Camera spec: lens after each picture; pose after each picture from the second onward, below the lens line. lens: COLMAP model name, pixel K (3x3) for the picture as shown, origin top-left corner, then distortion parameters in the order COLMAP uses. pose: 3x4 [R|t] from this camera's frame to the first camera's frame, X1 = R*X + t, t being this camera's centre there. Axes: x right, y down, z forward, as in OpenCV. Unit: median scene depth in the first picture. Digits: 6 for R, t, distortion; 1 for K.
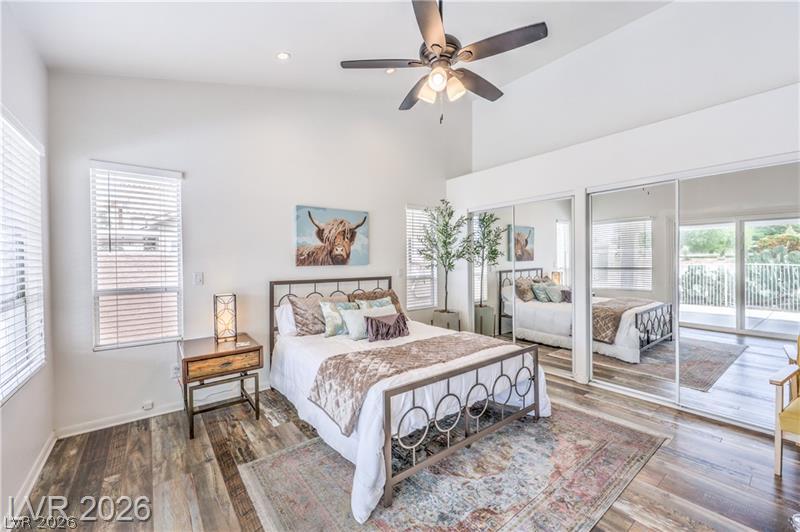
lens RADIAL K [[327.6, 0, 400.0], [0, 327.6, 266.0], [0, 0, 1]] dist [-0.000606, -0.000018]
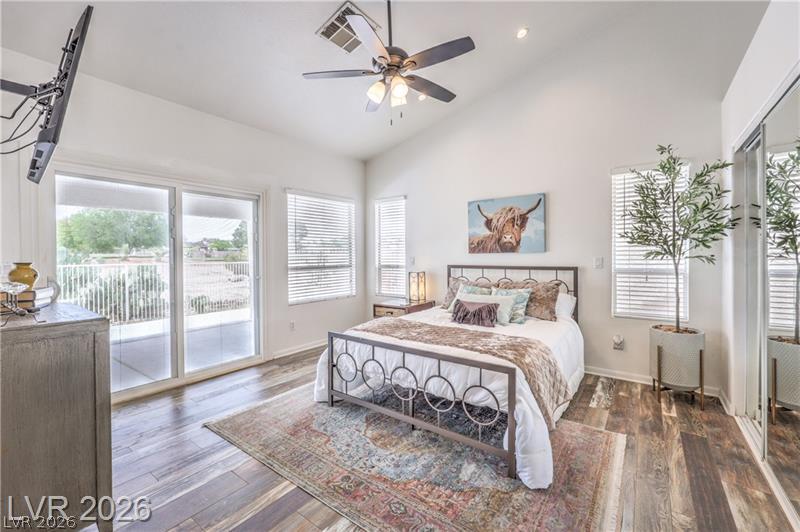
lens RADIAL K [[327.6, 0, 400.0], [0, 327.6, 266.0], [0, 0, 1]] dist [-0.000606, -0.000018]
pose [[0.265885, 0.042690, -0.963059, 0.725460], [-0.005889, 0.999072, 0.042661, -0.002669], [0.963987, -0.005672, 0.265890, 0.425761]]
